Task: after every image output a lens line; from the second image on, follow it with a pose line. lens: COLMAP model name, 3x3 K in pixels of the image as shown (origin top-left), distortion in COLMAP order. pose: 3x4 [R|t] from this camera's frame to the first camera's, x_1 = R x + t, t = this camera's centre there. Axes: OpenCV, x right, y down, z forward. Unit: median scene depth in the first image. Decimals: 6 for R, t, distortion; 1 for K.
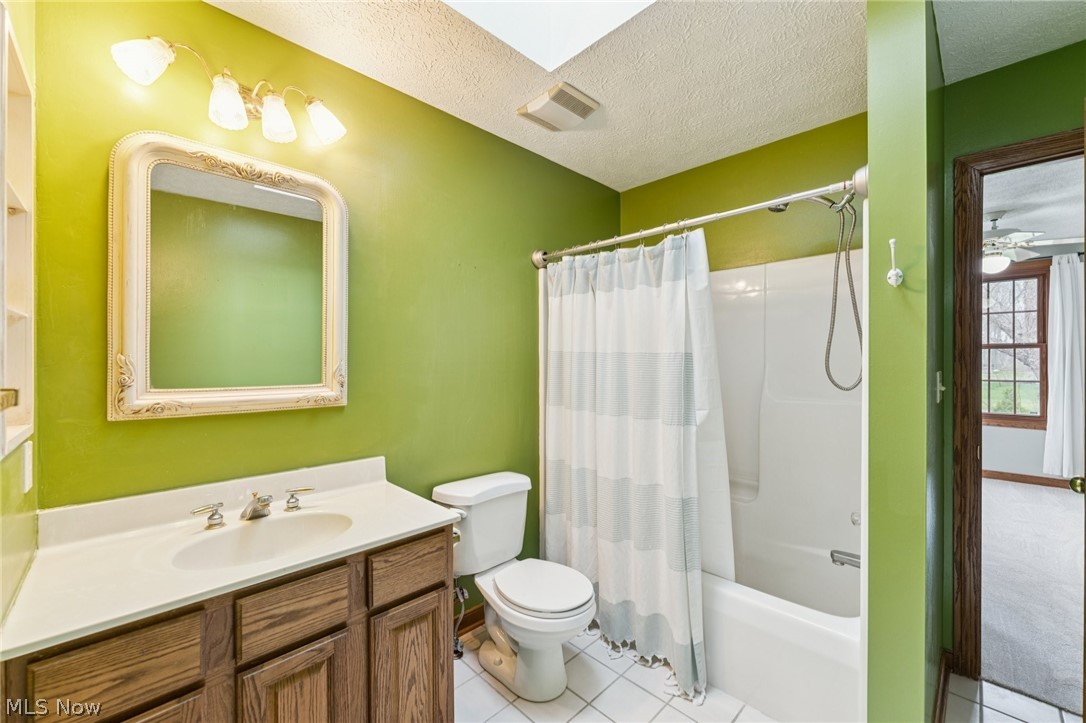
lens RADIAL K [[446.4, 0, 539.6], [0, 446.4, 360.3], [0, 0, 1]] dist [-0.000682, -0.000151]
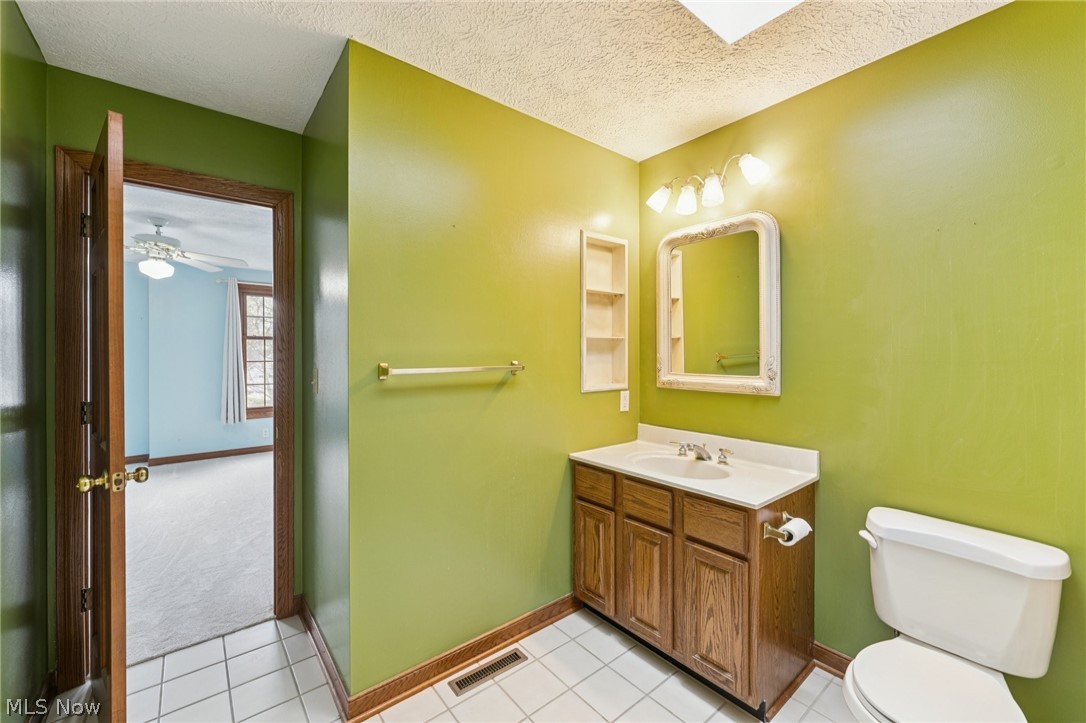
lens RADIAL K [[446.4, 0, 539.6], [0, 446.4, 360.3], [0, 0, 1]] dist [-0.000682, -0.000151]
pose [[-0.128236, 0.012148, -0.991669, 1.020213], [-0.000437, 0.999924, 0.012306, -0.007560], [0.991744, 0.002011, -0.128221, 0.685087]]
